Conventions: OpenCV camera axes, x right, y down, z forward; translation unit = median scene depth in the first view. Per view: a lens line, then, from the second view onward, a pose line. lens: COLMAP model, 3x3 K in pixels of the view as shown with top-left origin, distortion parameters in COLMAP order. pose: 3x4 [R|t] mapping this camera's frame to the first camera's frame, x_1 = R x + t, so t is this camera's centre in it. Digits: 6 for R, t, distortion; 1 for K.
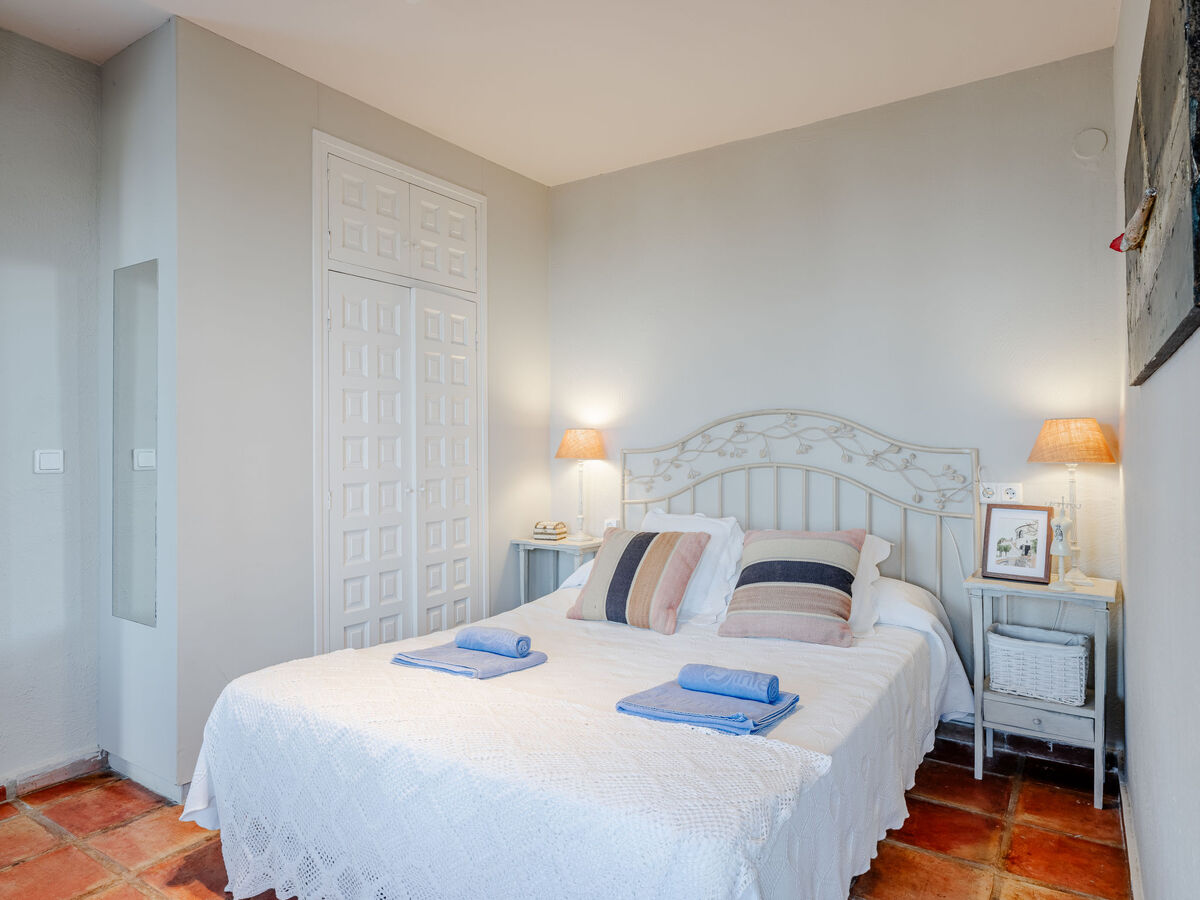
lens RADIAL K [[729.2, 0, 604.6], [0, 729.2, 439.3], [0, 0, 1]] dist [-0.003681, 0.001906]
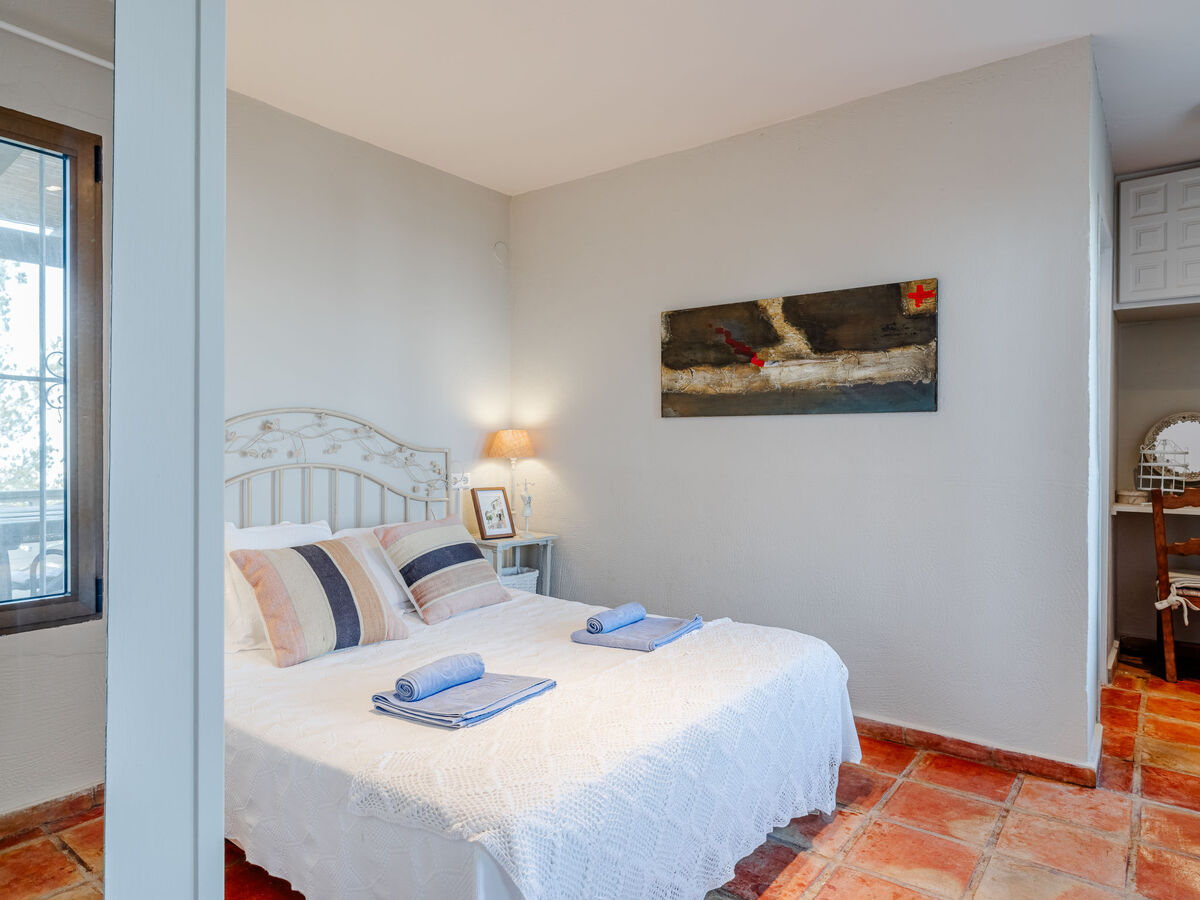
lens RADIAL K [[729.2, 0, 604.6], [0, 729.2, 439.3], [0, 0, 1]] dist [-0.003681, 0.001906]
pose [[0.071668, 0.013830, 0.997333, -0.768813], [-0.011963, 0.999844, -0.013005, 0.009598], [-0.997357, -0.010999, 0.071822, 0.590462]]
